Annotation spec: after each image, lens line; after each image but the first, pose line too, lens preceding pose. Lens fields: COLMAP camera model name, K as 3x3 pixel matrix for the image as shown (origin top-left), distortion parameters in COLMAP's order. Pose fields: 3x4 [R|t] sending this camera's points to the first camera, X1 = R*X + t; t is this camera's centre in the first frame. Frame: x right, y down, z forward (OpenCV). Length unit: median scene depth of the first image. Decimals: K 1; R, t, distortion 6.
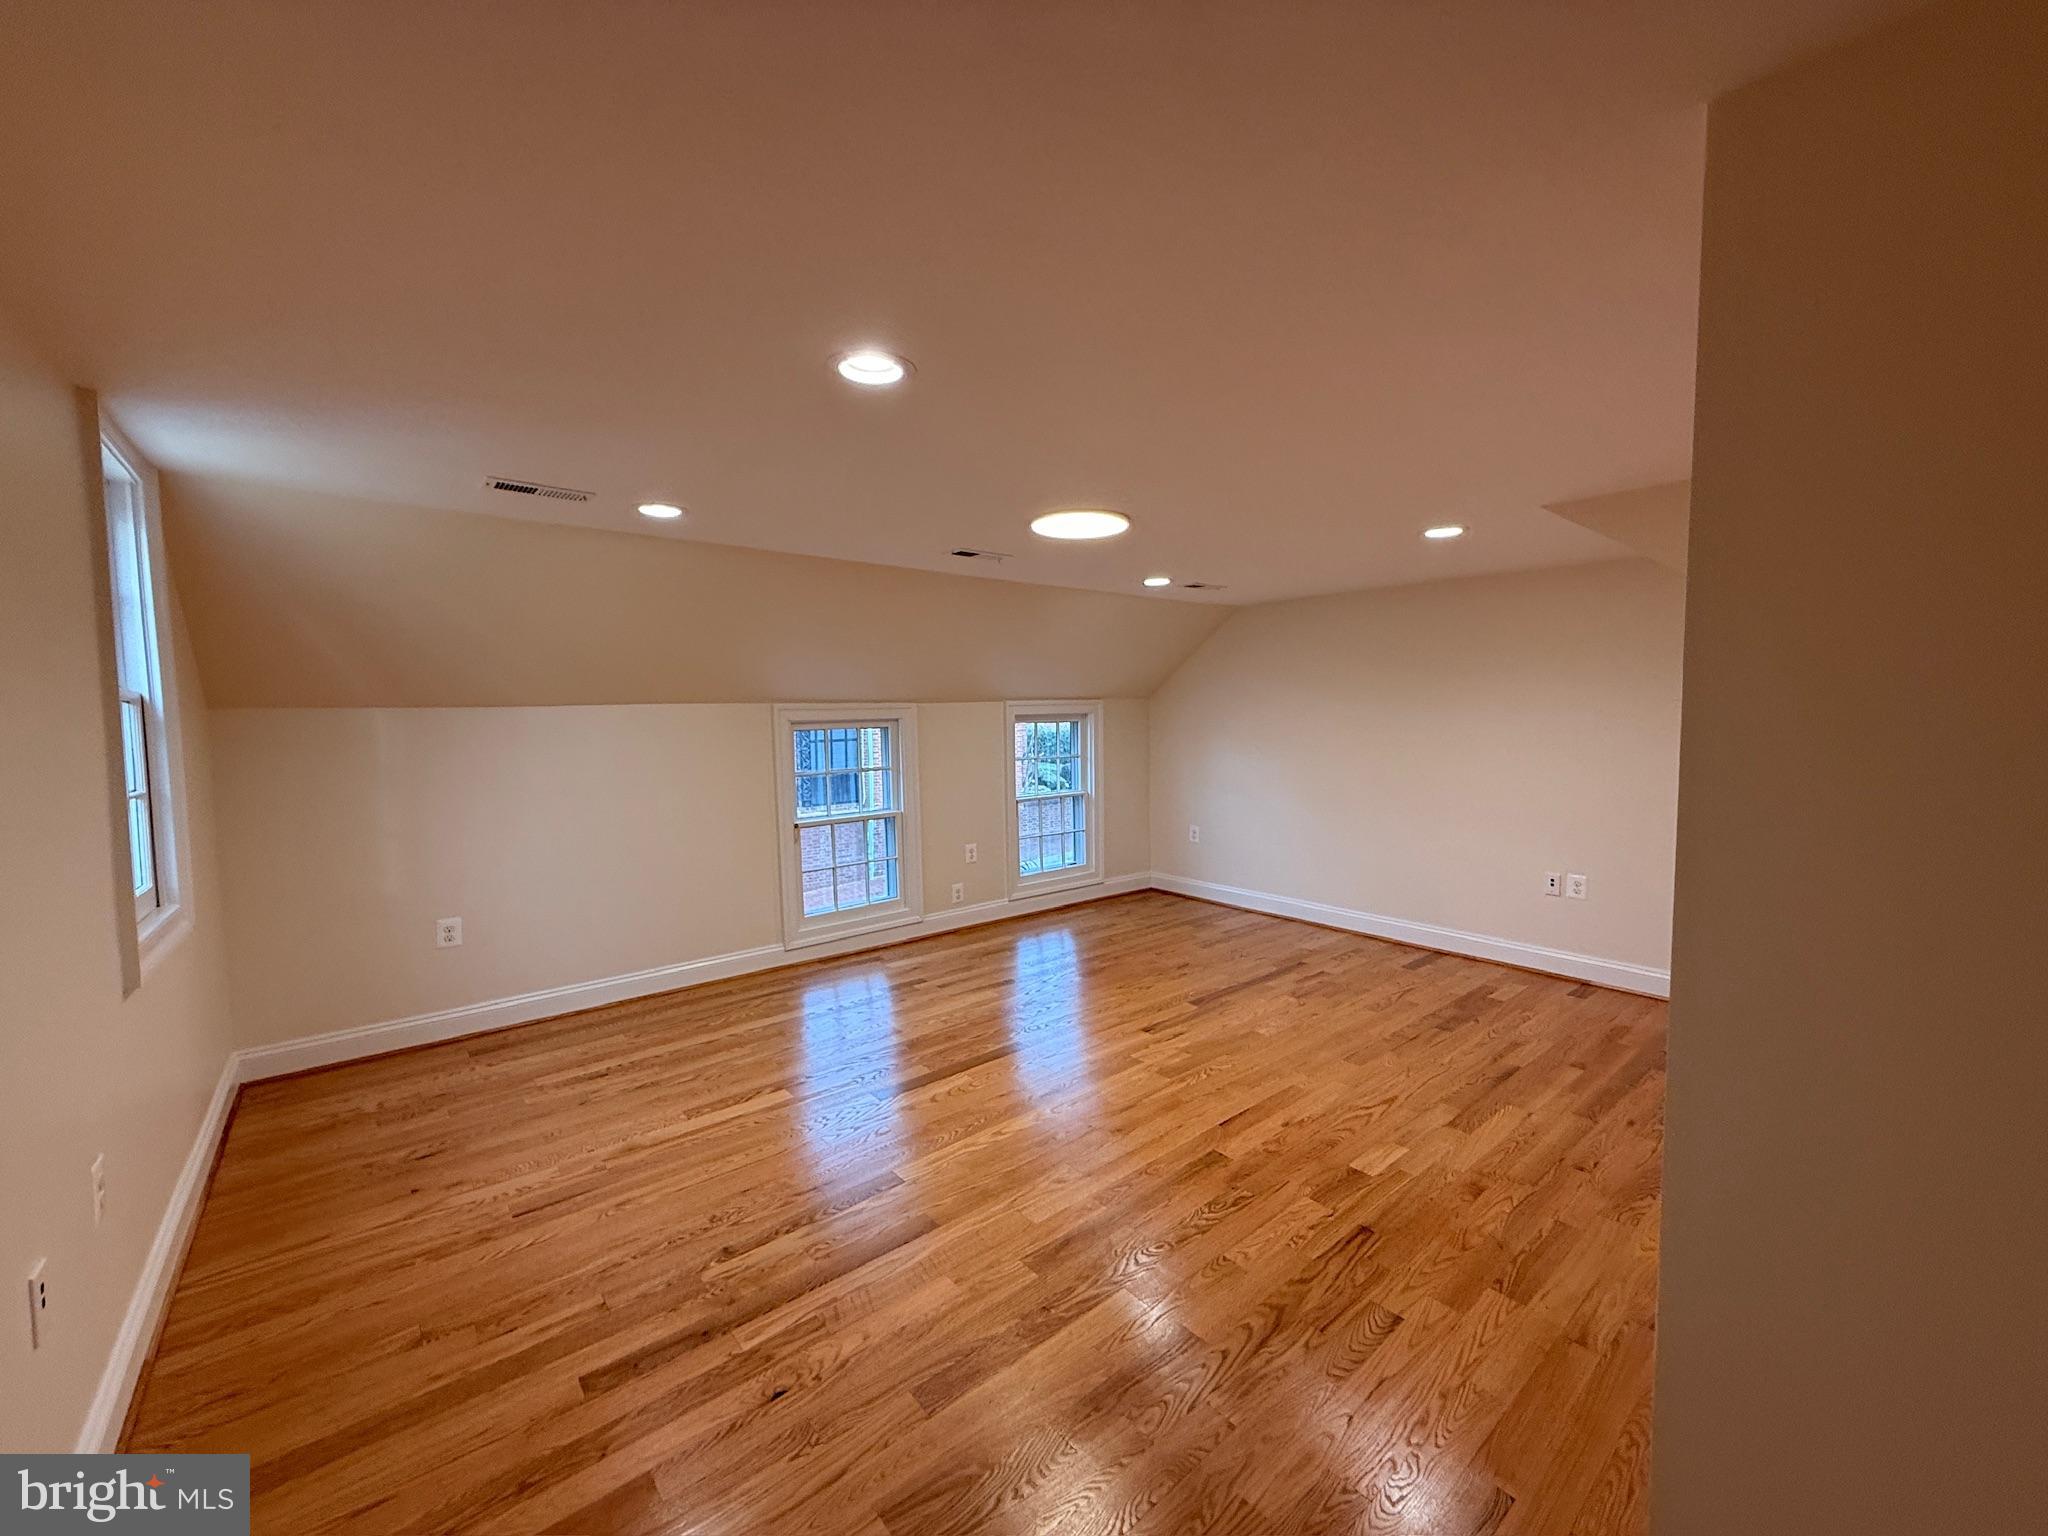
lens RADIAL K [[814.4, 0, 1021.4], [0, 814.4, 754.7], [0, 0, 1]] dist [-0.002299, -0.000347]
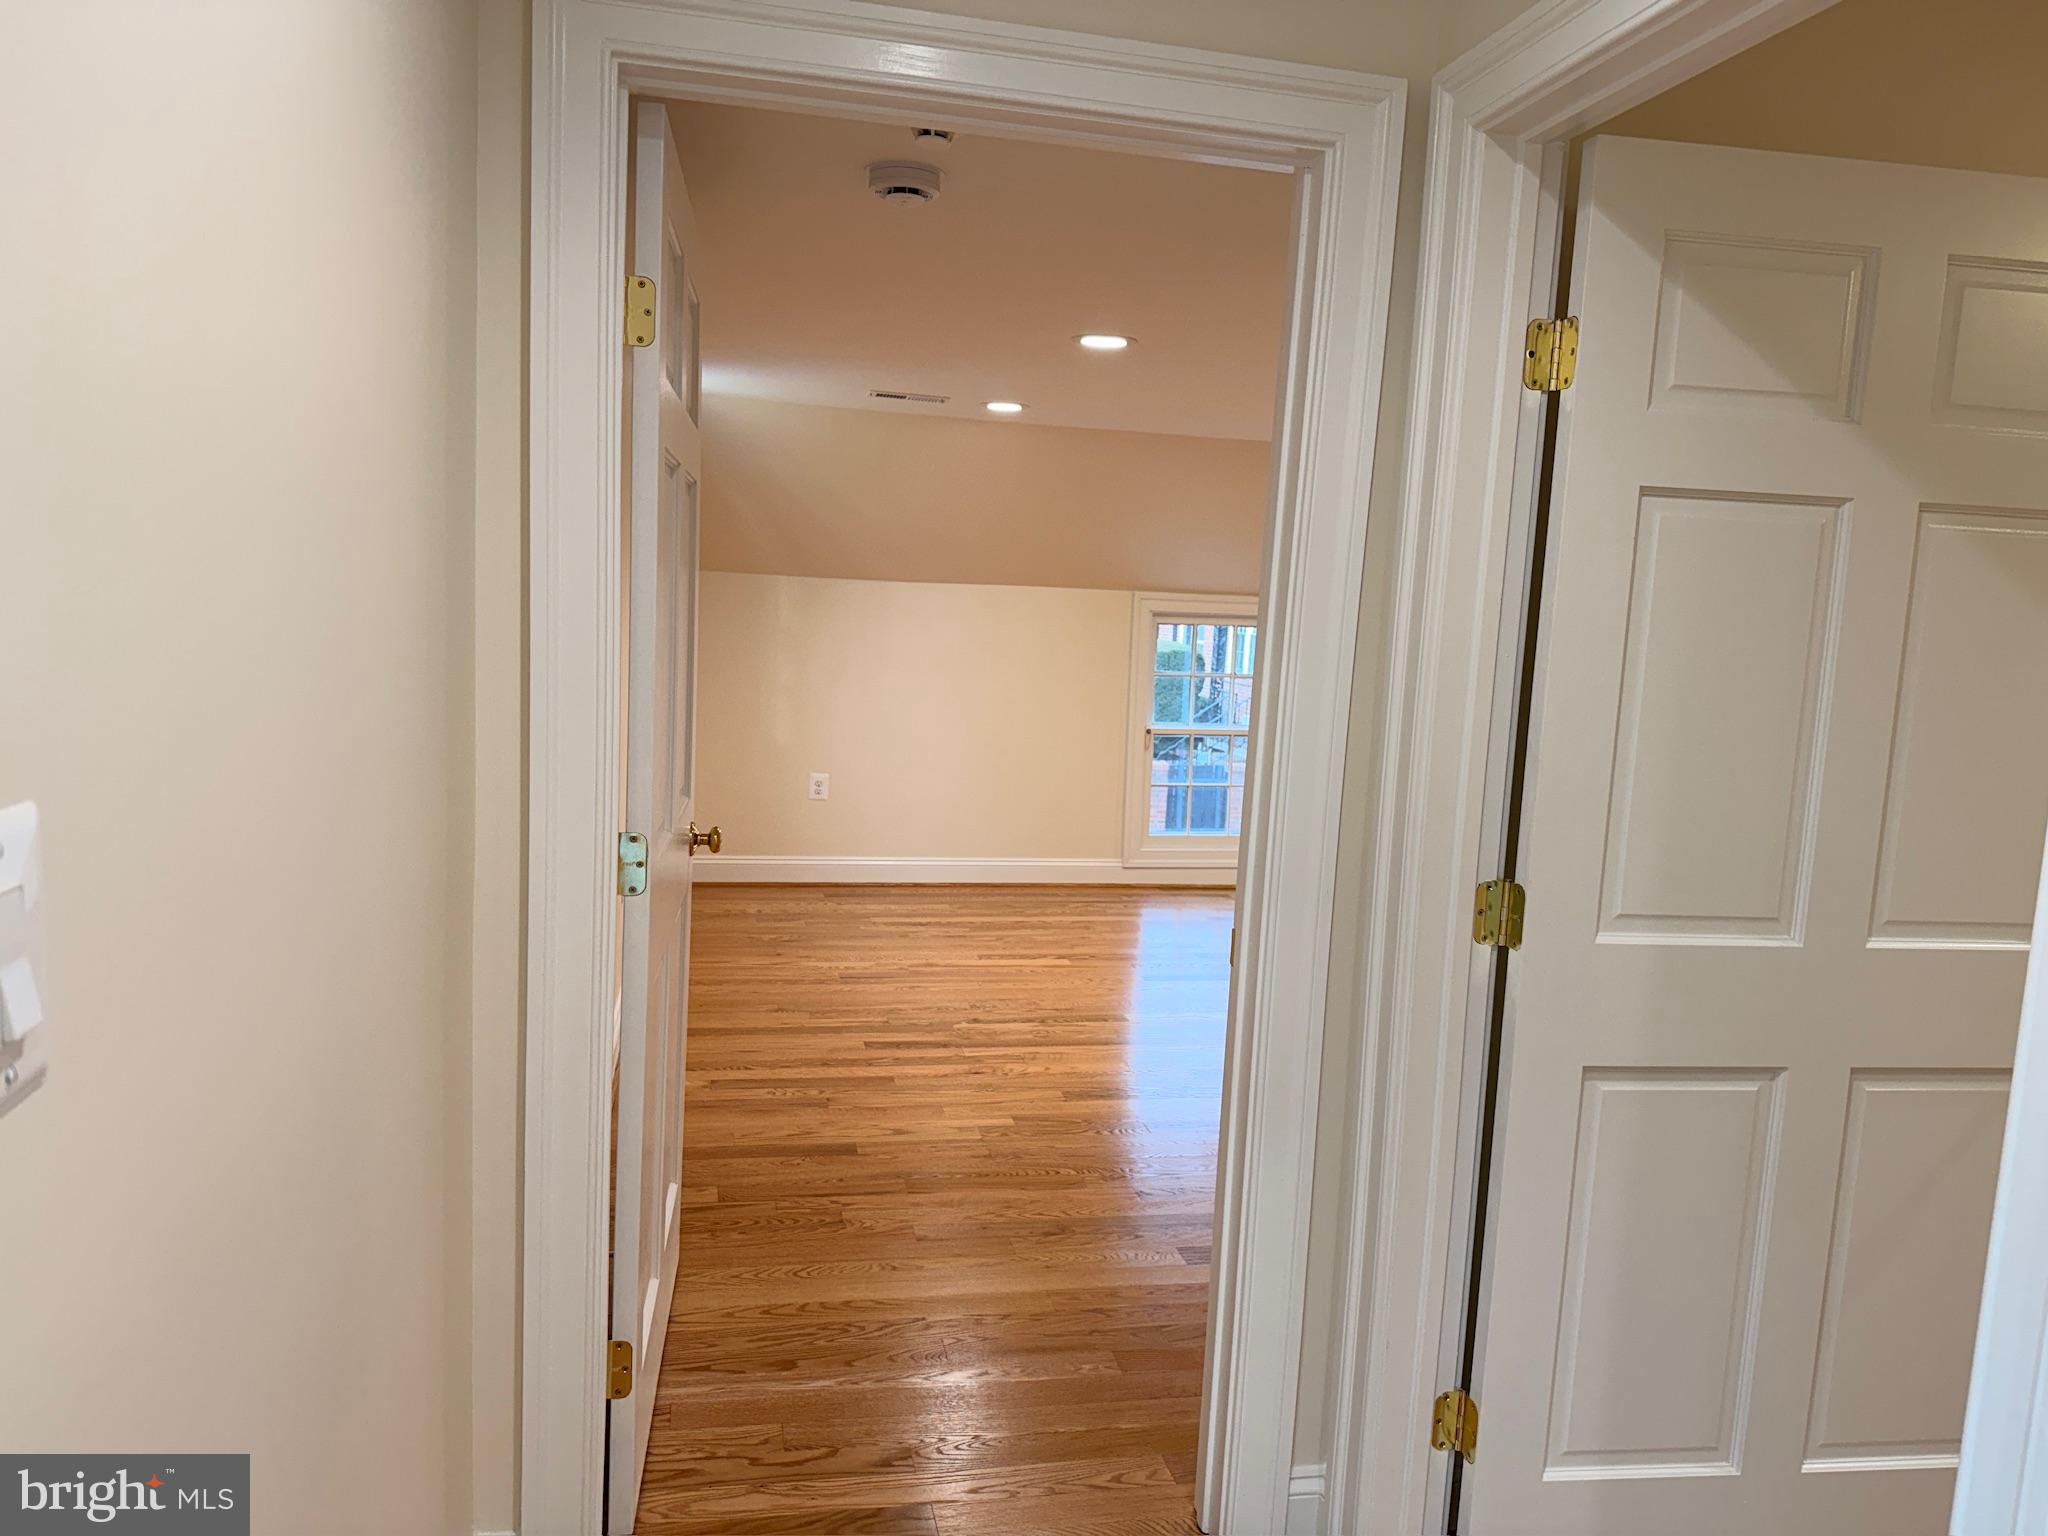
lens RADIAL K [[1437.6, 0, 1025.9], [0, 1437.6, 760.3], [0, 0, 1]] dist [0.019714, -0.028370]
pose [[0.880301, 0.109030, -0.461716, 0.563860], [-0.086443, 0.993804, 0.069866, 0.036130], [0.466473, -0.021591, 0.884272, -0.756605]]
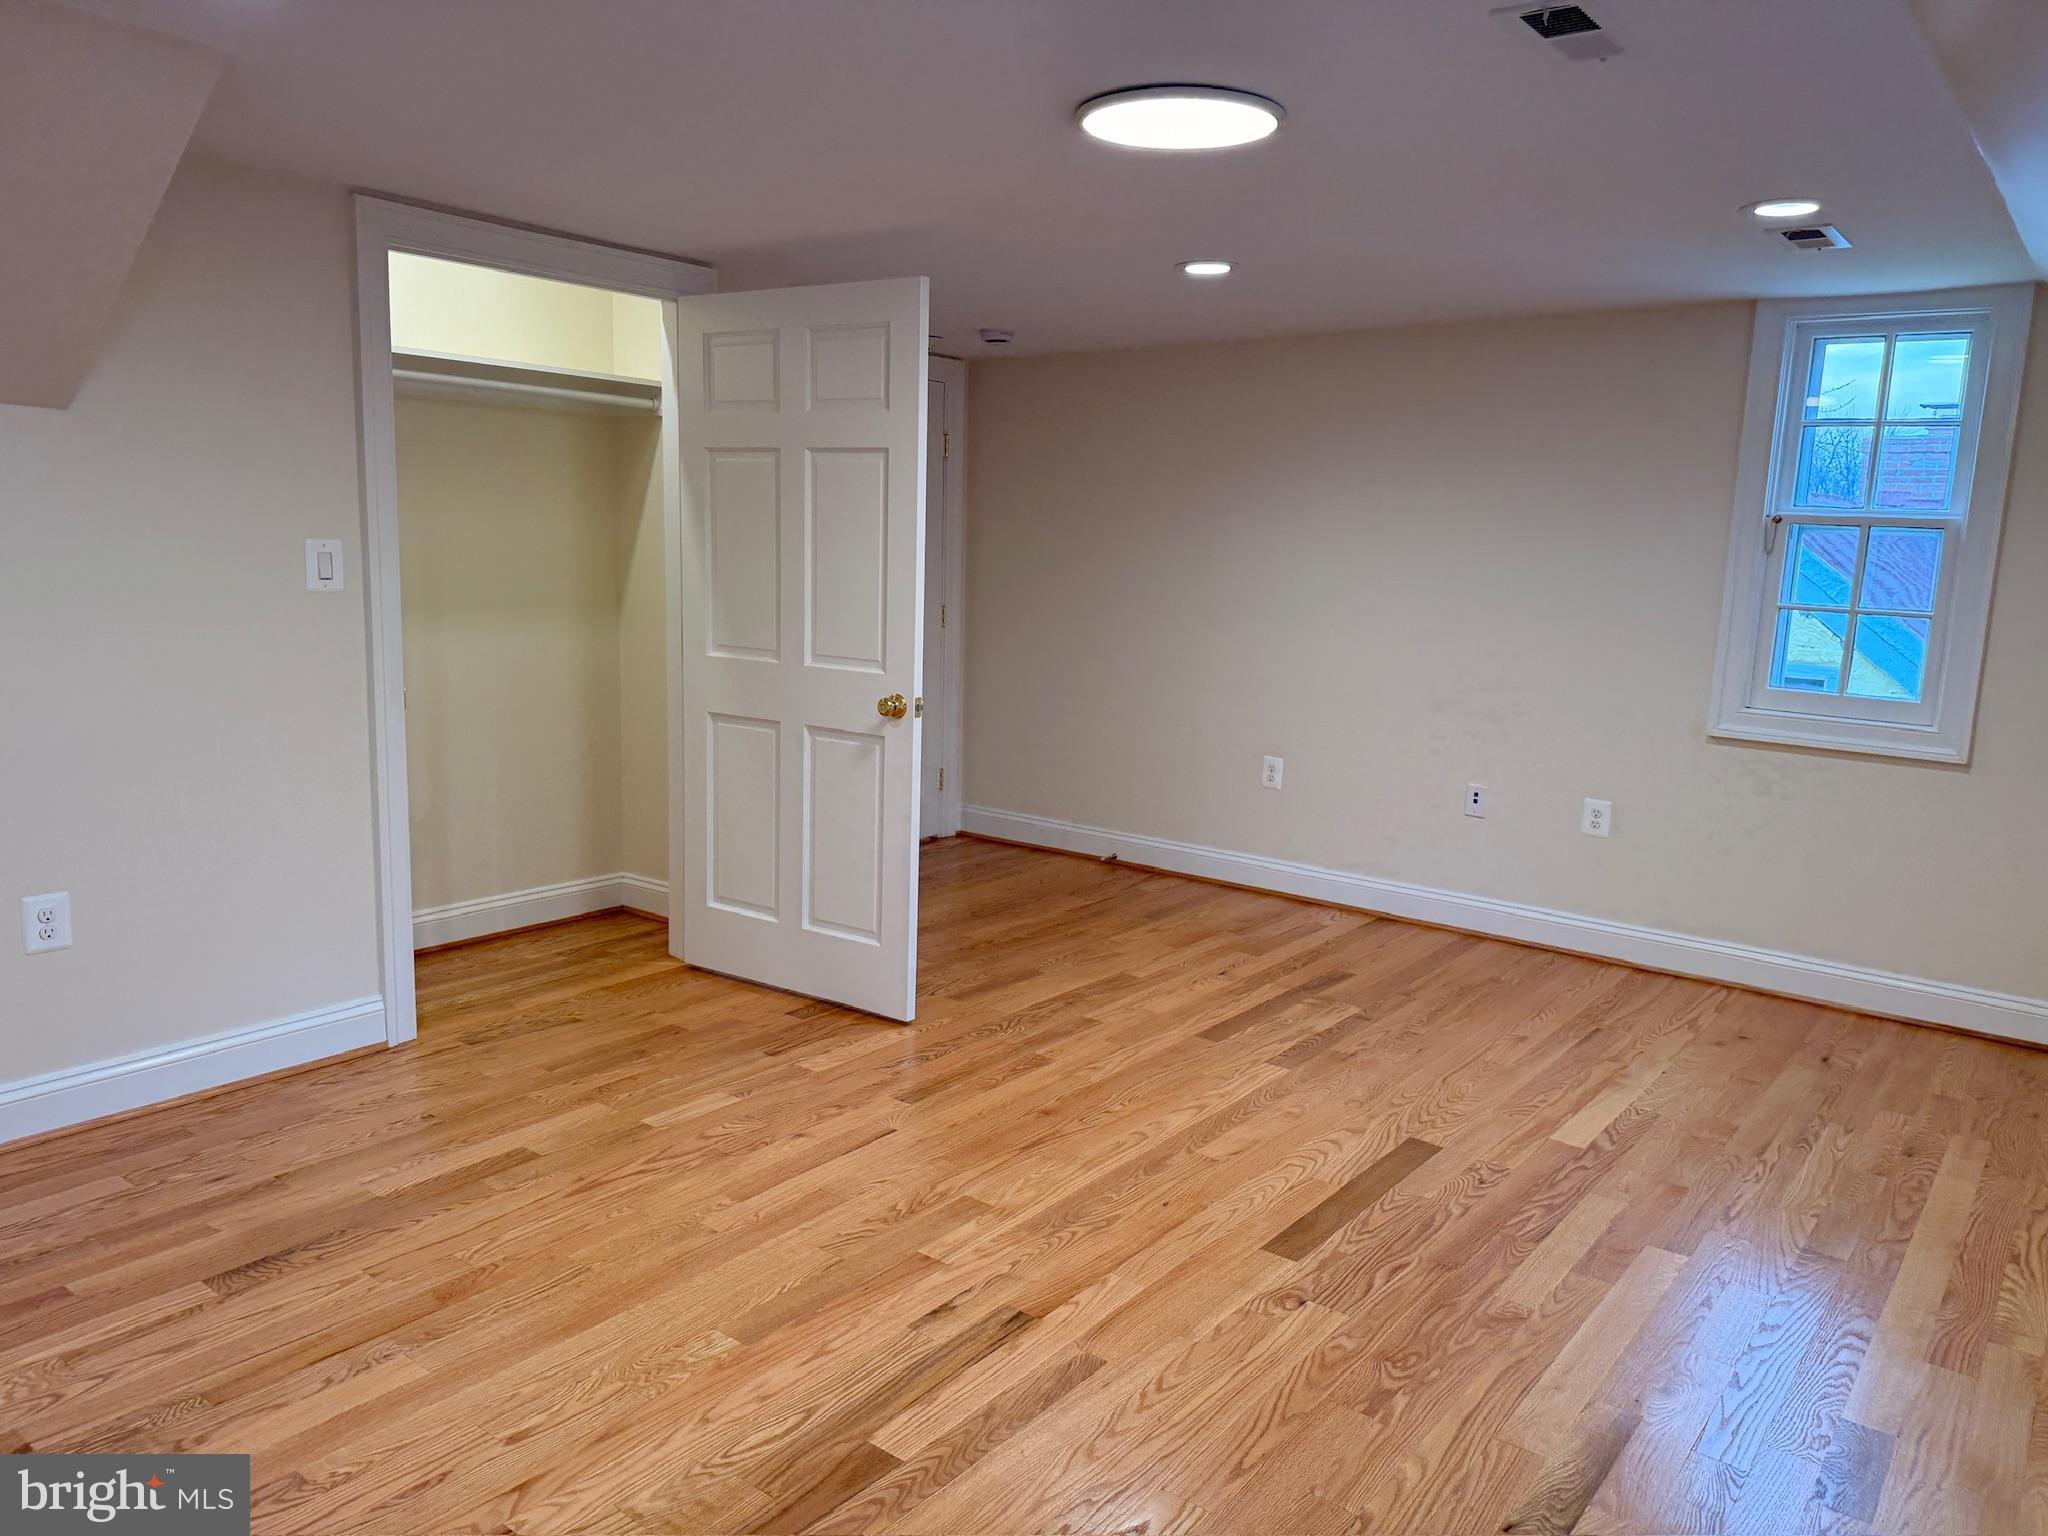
lens RADIAL K [[1437.6, 0, 1025.9], [0, 1437.6, 760.3], [0, 0, 1]] dist [0.019714, -0.028370]
pose [[-0.978419, 0.014635, -0.206110, 0.394029], [-0.029747, 0.977121, 0.210592, -0.106556], [0.204477, 0.212178, -0.955599, 2.184493]]
